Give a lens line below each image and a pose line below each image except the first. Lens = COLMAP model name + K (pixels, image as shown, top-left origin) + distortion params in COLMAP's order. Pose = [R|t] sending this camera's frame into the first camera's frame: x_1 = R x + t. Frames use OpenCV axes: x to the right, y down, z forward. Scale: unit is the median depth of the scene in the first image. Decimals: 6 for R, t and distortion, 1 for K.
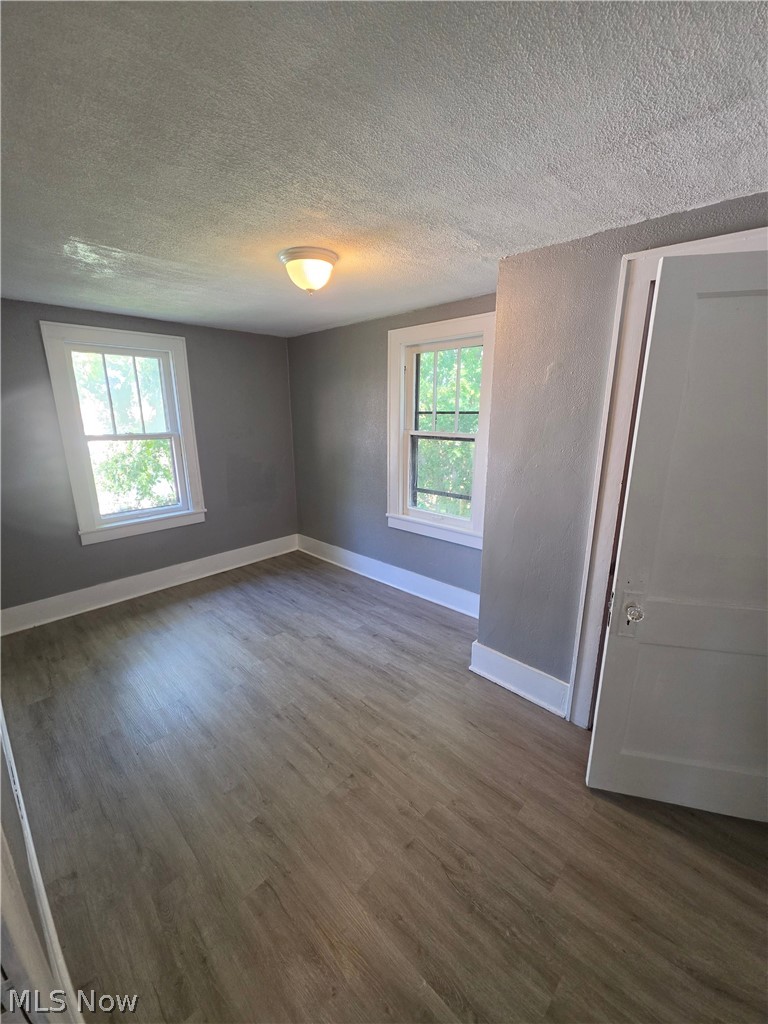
lens RADIAL K [[406.8, 0, 385.2], [0, 406.8, 513.5], [0, 0, 1]] dist [0.020197, -0.010944]
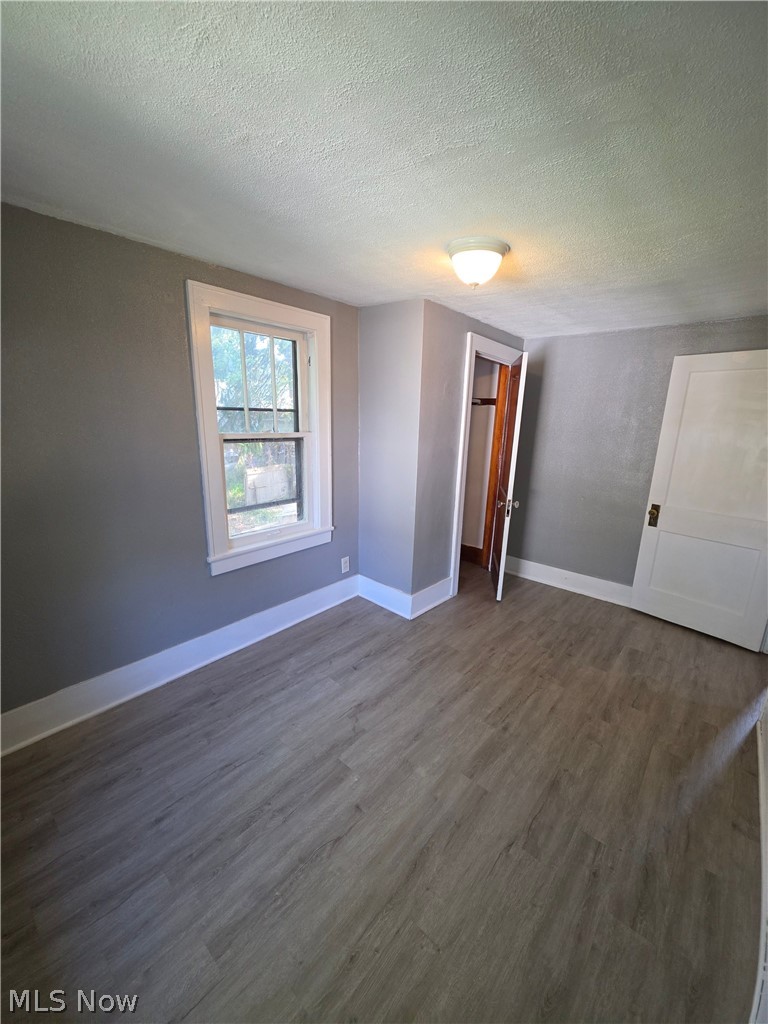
lens RADIAL K [[406.8, 0, 385.2], [0, 406.8, 513.5], [0, 0, 1]] dist [0.020197, -0.010944]
pose [[-0.045600, -0.238524, 0.970065, -0.794920], [0.214925, 0.945992, 0.242708, -0.210997], [-0.975565, 0.219559, 0.008128, 0.860375]]
